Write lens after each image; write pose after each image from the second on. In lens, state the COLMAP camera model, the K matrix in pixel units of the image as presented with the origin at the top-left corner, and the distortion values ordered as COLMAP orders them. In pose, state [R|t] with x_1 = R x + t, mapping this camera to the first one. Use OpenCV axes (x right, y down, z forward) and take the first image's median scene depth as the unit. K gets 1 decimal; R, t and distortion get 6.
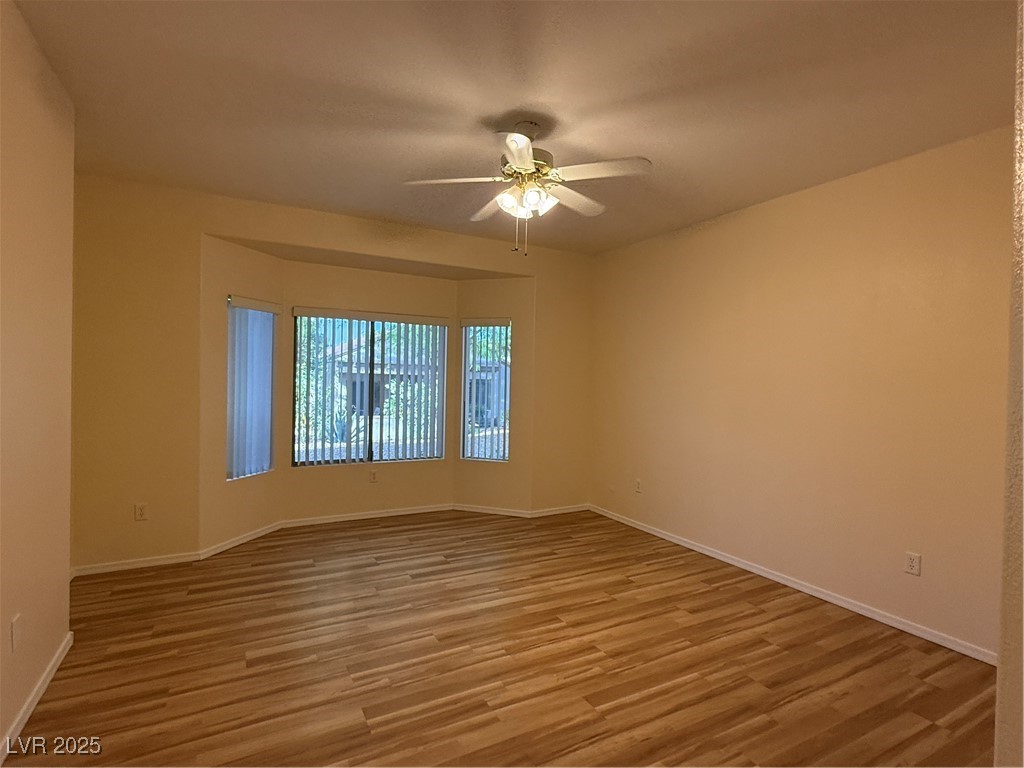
lens RADIAL K [[526.1, 0, 512.4], [0, 526.1, 385.5], [0, 0, 1]] dist [0.004283, 0.000417]
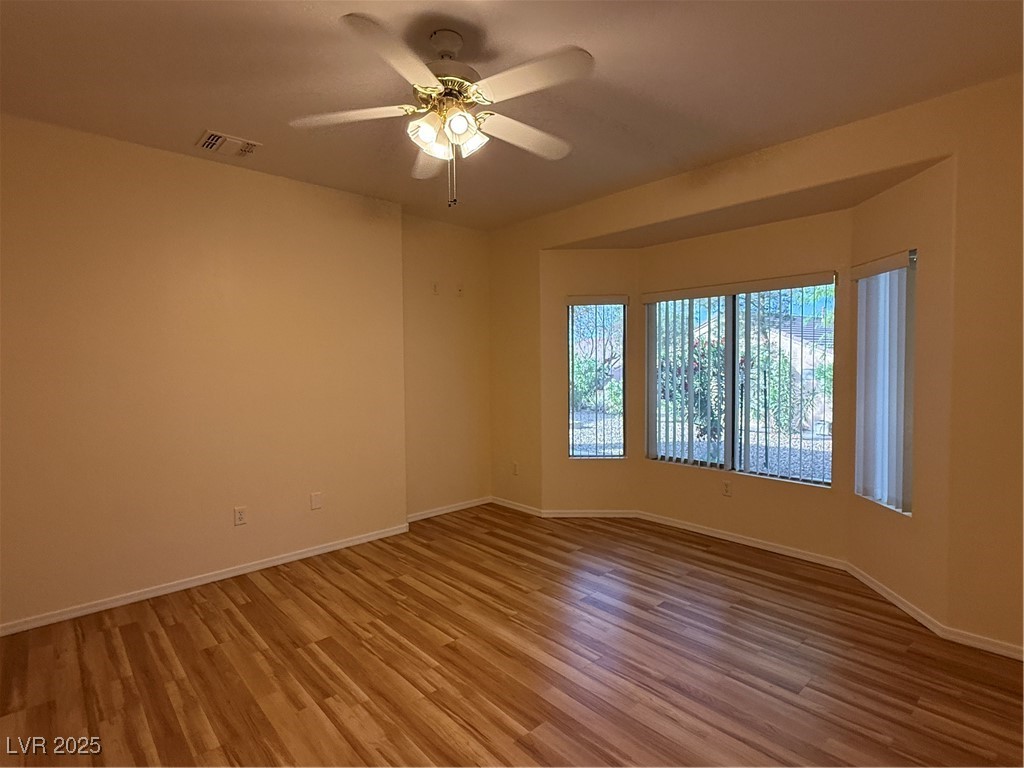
lens RADIAL K [[526.1, 0, 512.4], [0, 526.1, 385.5], [0, 0, 1]] dist [0.004283, 0.000417]
pose [[0.224616, 0.014576, -0.974338, 0.596863], [-0.000948, 0.999891, 0.014739, 0.007125], [0.974447, -0.002387, 0.224605, 0.684453]]
